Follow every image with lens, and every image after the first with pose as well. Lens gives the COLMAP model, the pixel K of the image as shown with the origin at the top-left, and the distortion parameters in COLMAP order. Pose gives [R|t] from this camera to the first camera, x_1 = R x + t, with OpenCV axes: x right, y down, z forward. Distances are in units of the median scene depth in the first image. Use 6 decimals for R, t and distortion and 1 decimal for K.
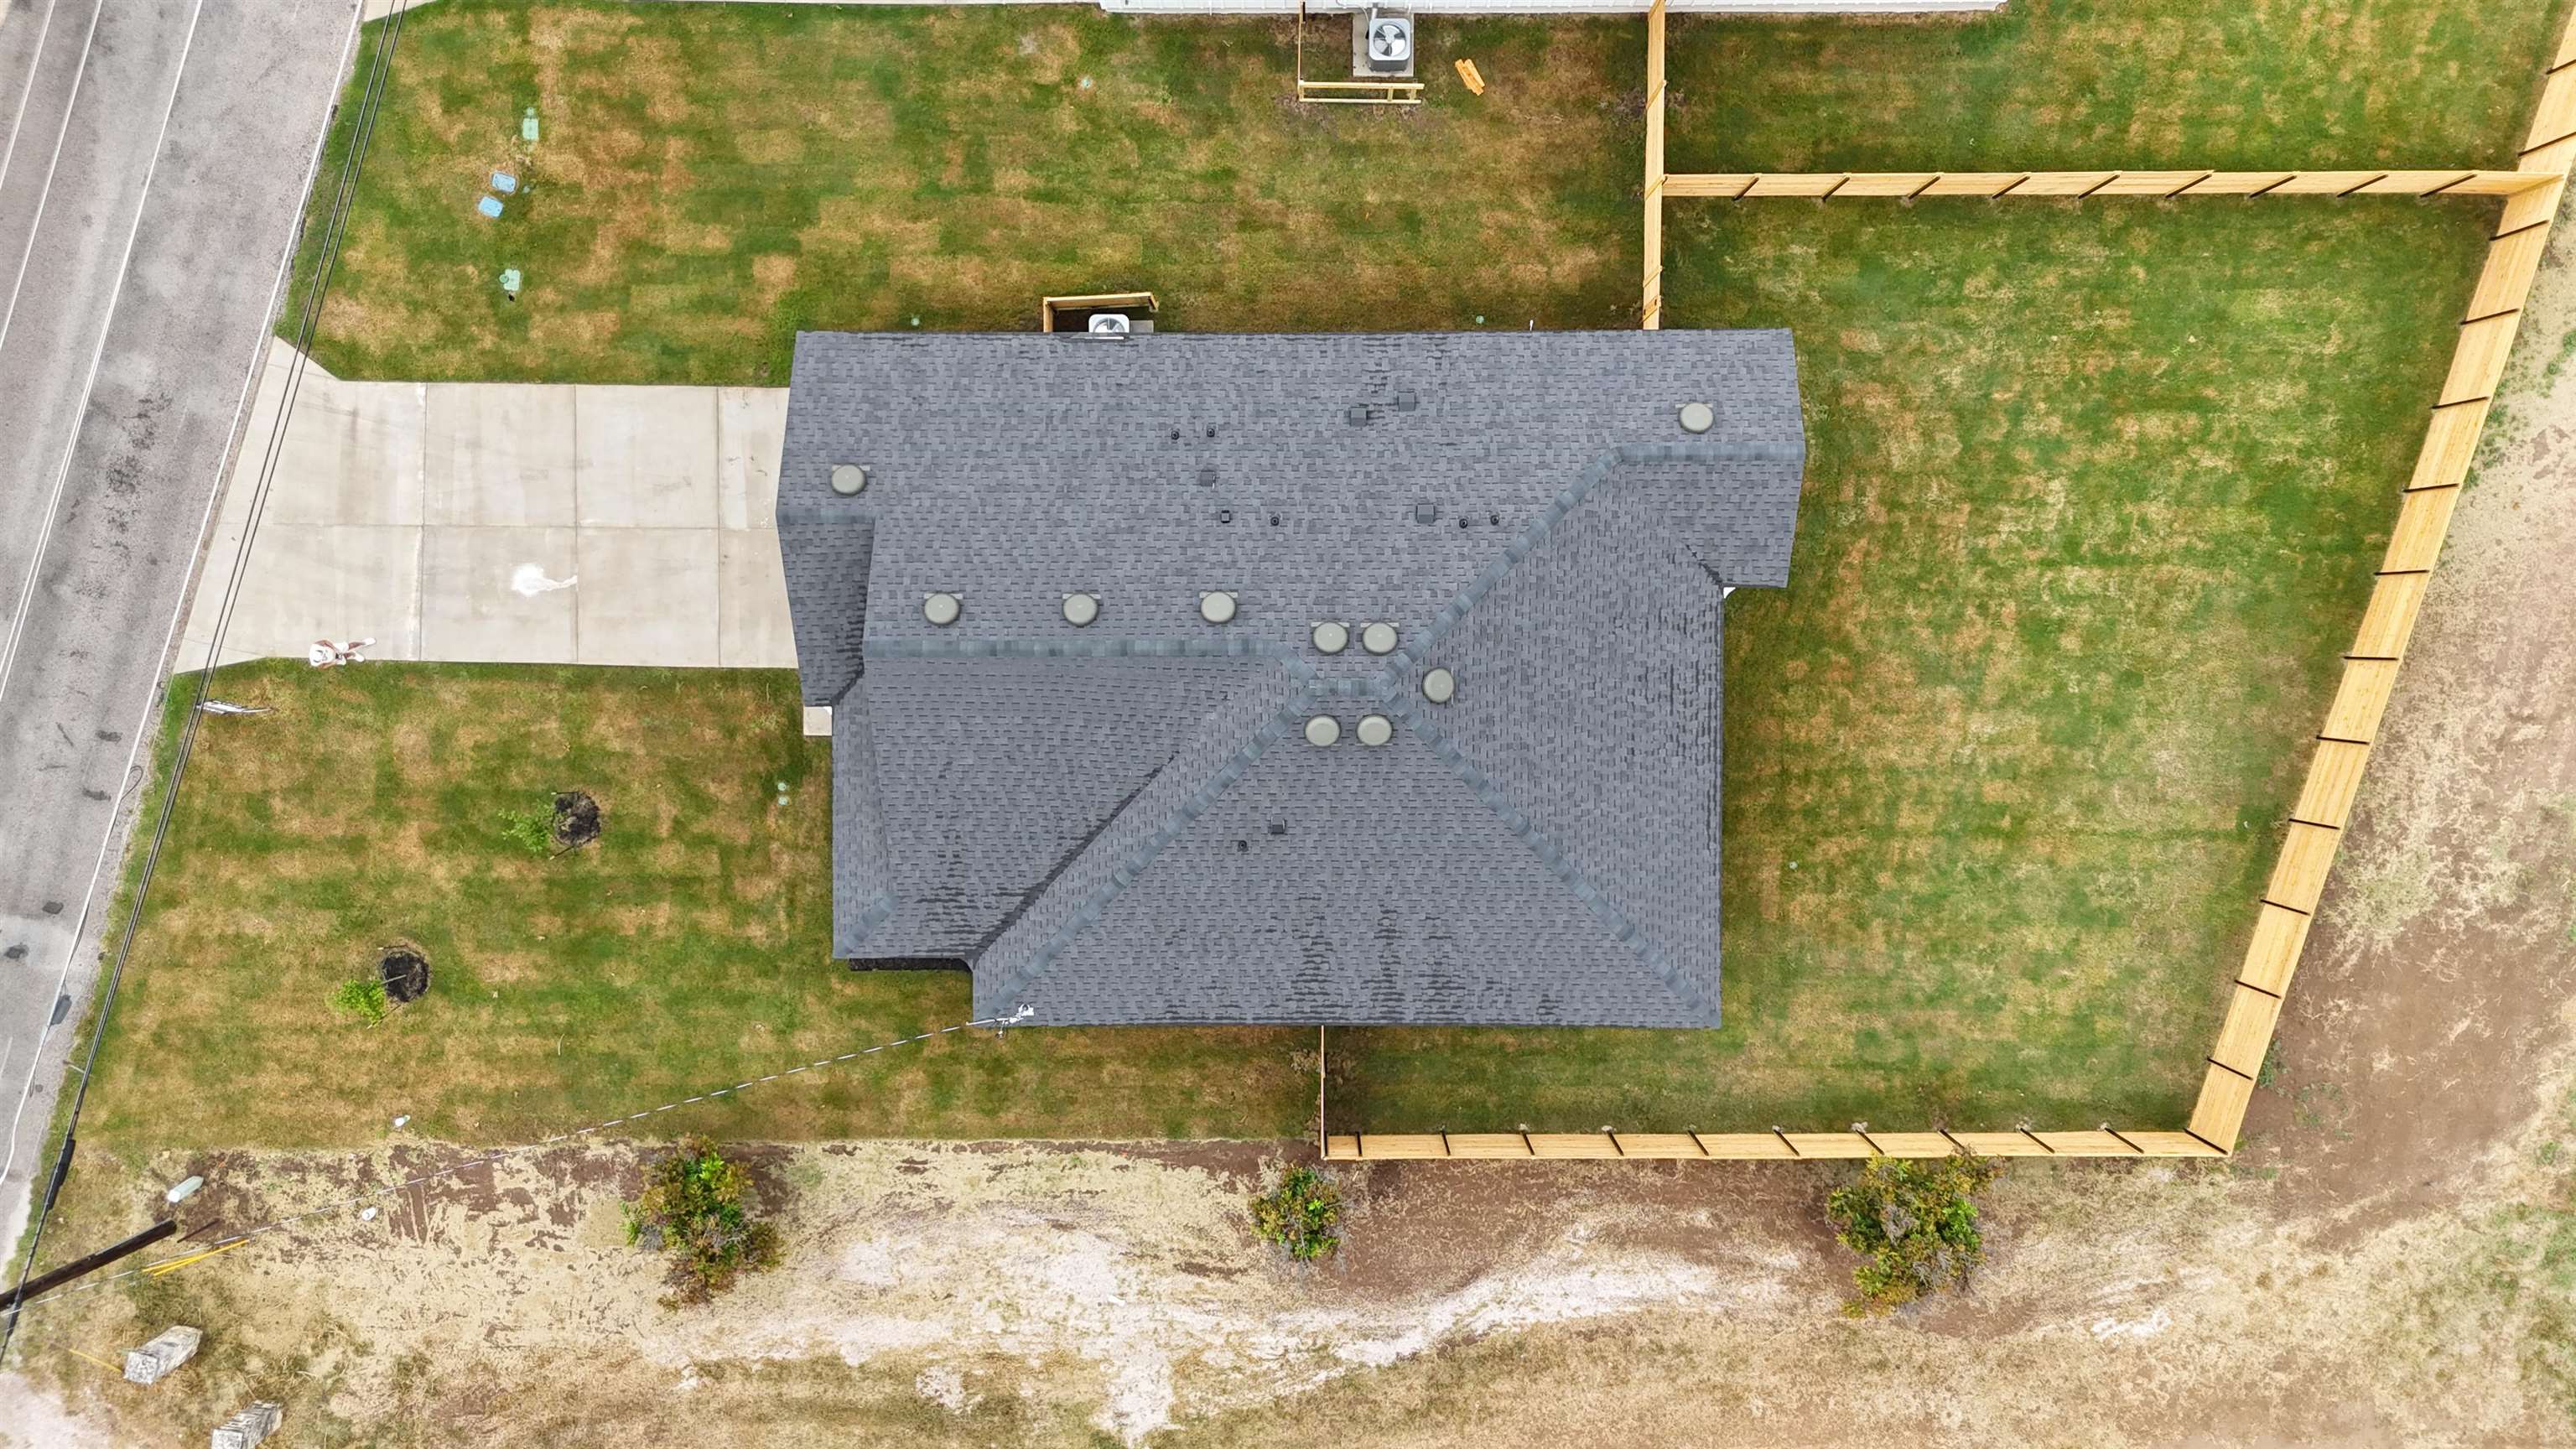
lens RADIAL K [[1896.9, 0, 1276.7], [0, 1896.9, 747.0], [0, 0, 1]] dist [0.043525, -0.035176]
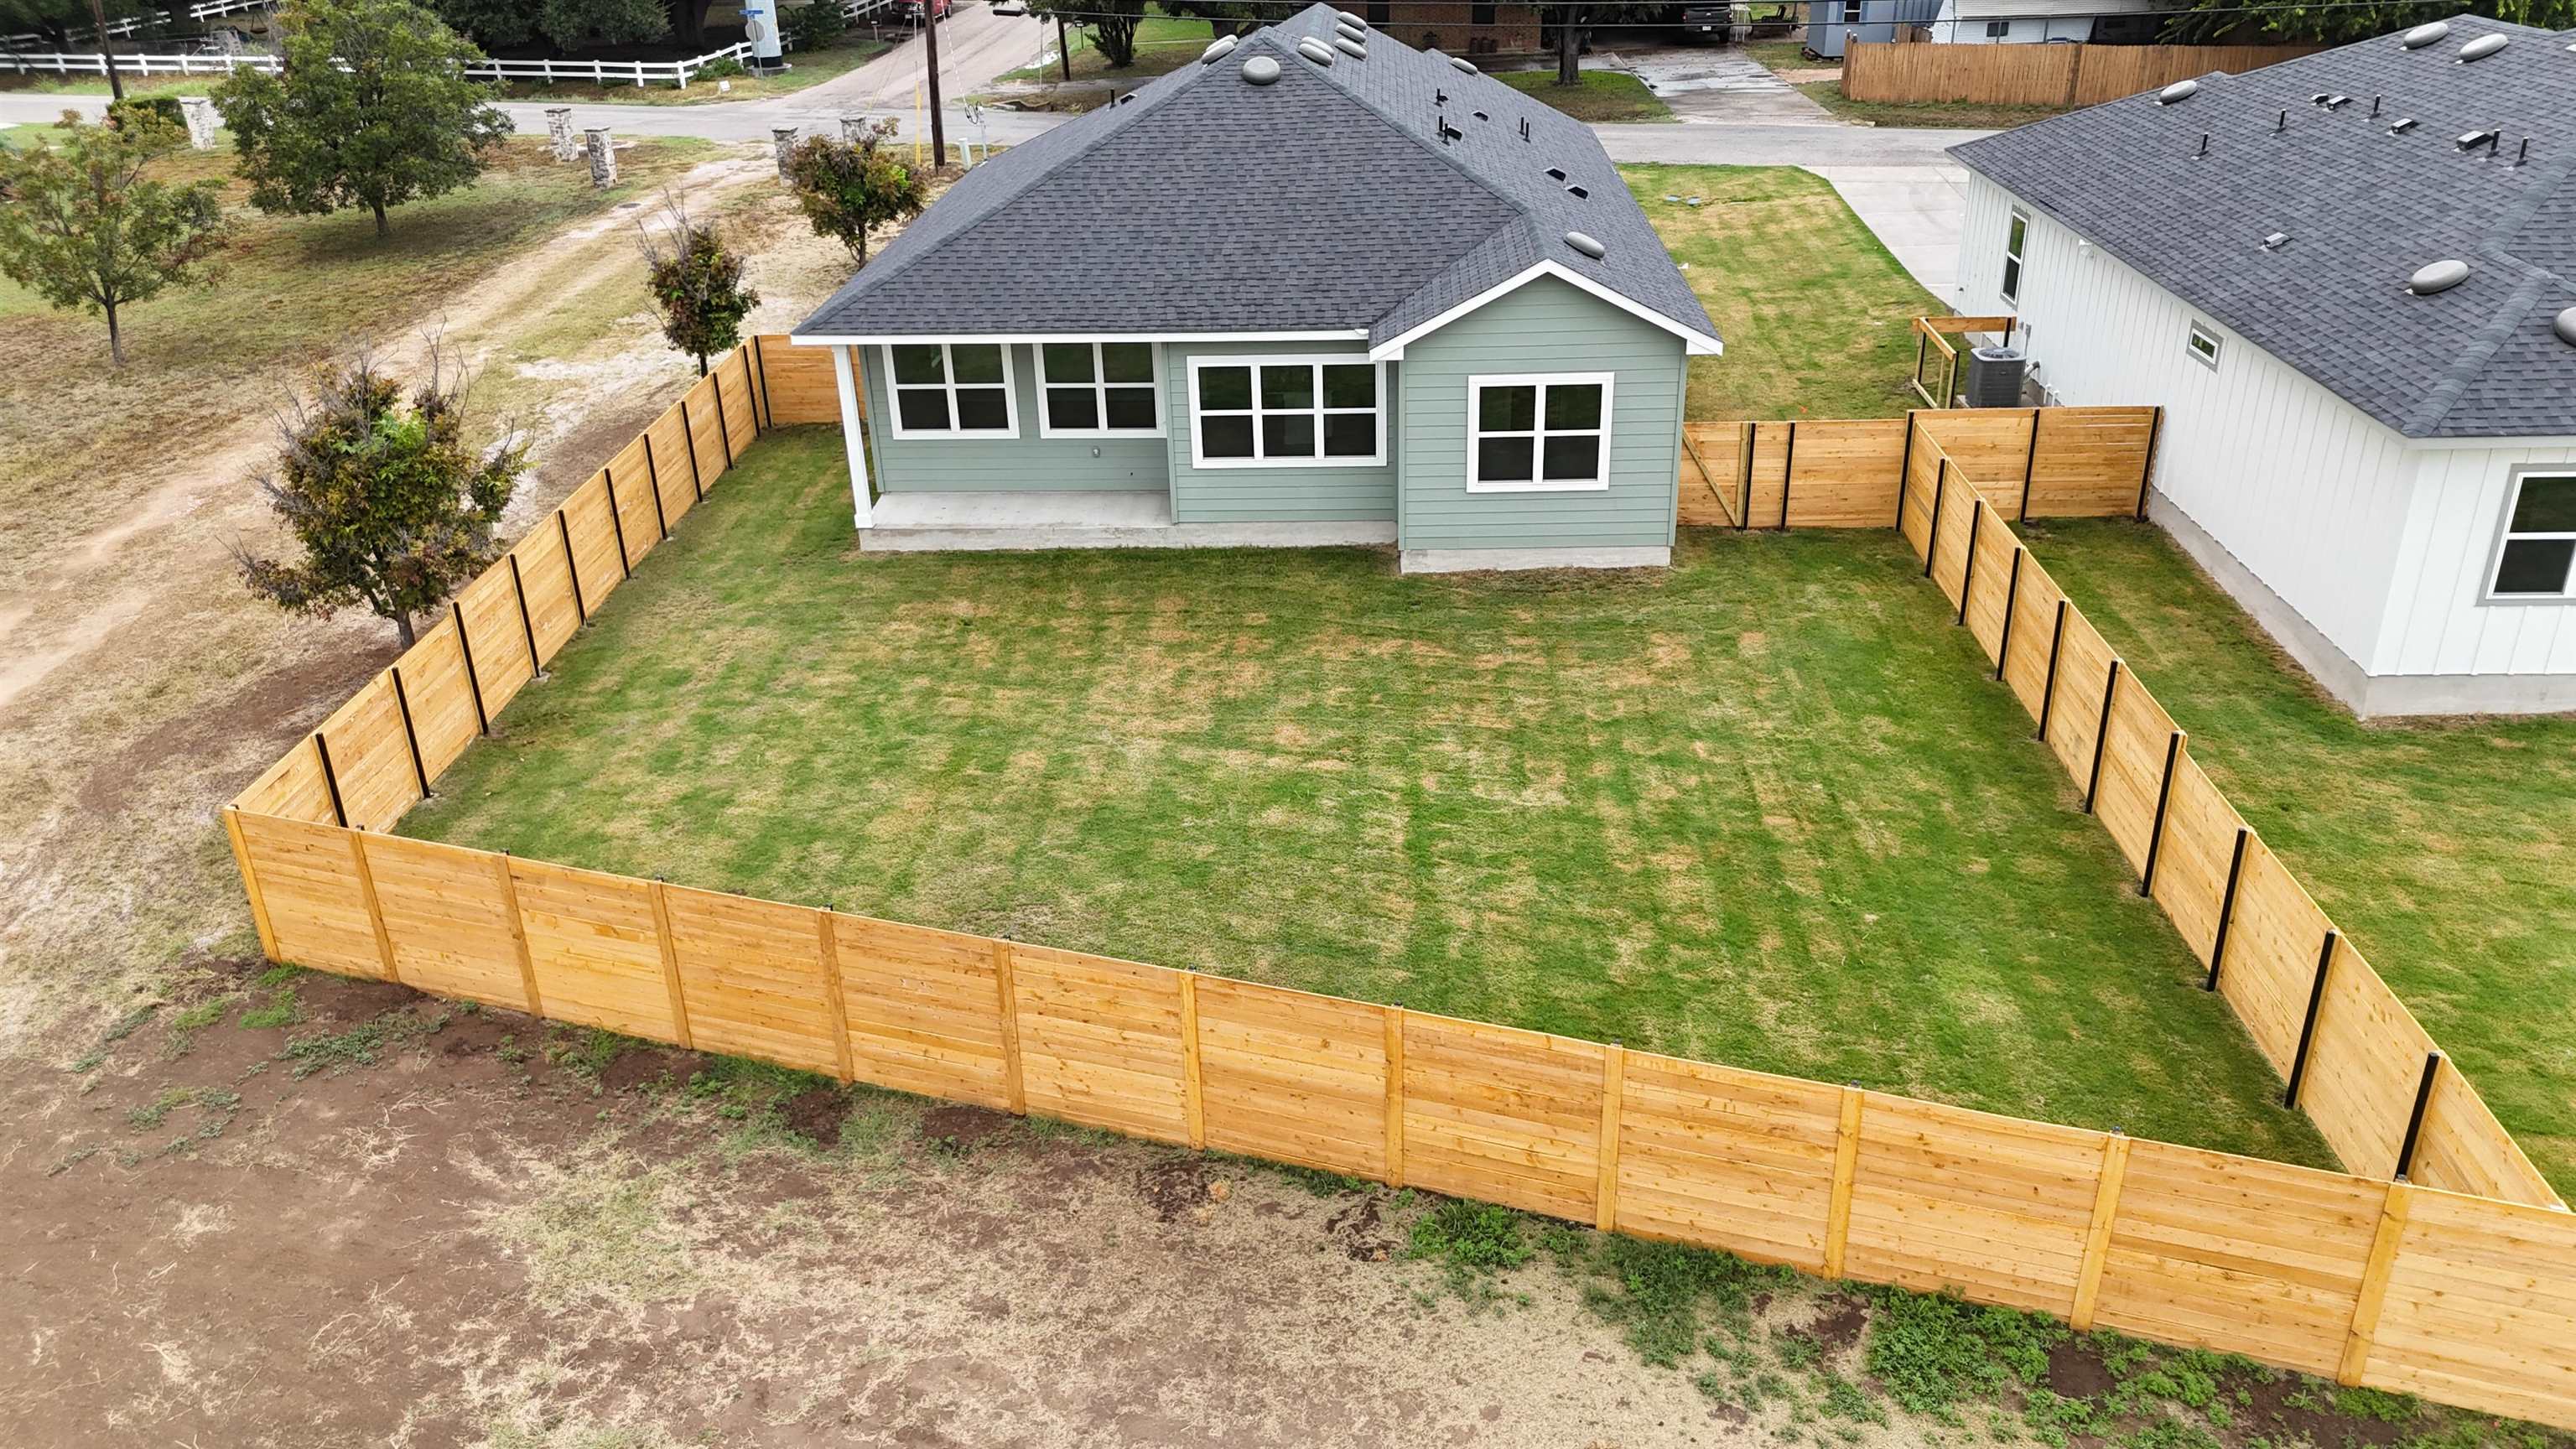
lens RADIAL K [[1896.9, 0, 1284.1], [0, 1896.9, 726.2], [0, 0, 1]] dist [0.043525, -0.035176]
pose [[-0.046448, 0.443685, -0.894978, 0.907511], [-0.998651, -0.041443, 0.031284, -0.075235], [-0.023210, 0.895224, 0.445012, 0.742092]]
